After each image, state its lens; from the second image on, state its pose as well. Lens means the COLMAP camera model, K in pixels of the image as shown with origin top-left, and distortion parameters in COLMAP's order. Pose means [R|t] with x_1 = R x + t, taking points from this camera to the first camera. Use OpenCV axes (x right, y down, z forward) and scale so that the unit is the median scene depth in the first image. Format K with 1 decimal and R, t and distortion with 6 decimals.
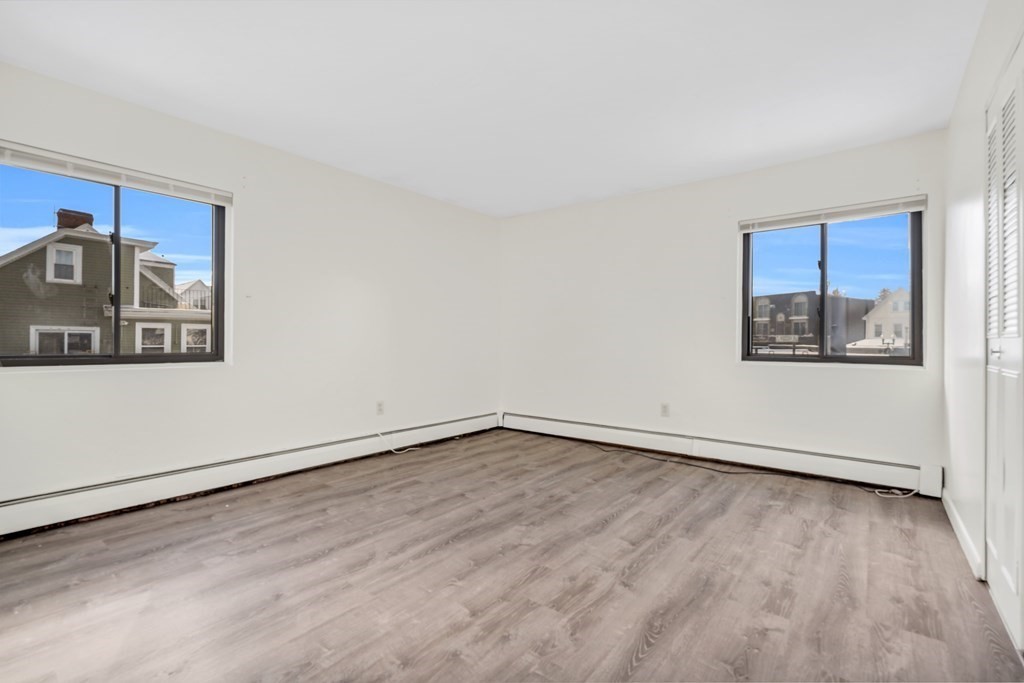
lens RADIAL K [[468.0, 0, 513.7], [0, 468.0, 344.4], [0, 0, 1]] dist [-0.000039, 0.000281]
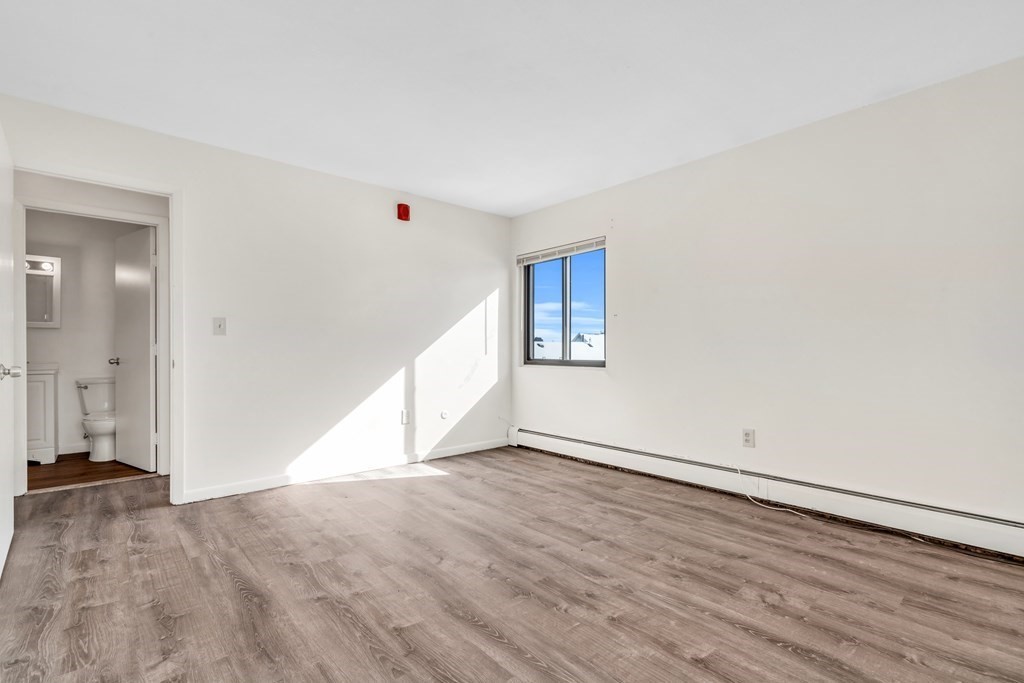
lens RADIAL K [[468.0, 0, 513.7], [0, 468.0, 344.4], [0, 0, 1]] dist [-0.000039, 0.000281]
pose [[-0.189204, -0.019182, -0.981750, 0.795930], [-0.005113, 0.999815, -0.018550, -0.005237], [0.981925, 0.001510, -0.189267, 1.104960]]
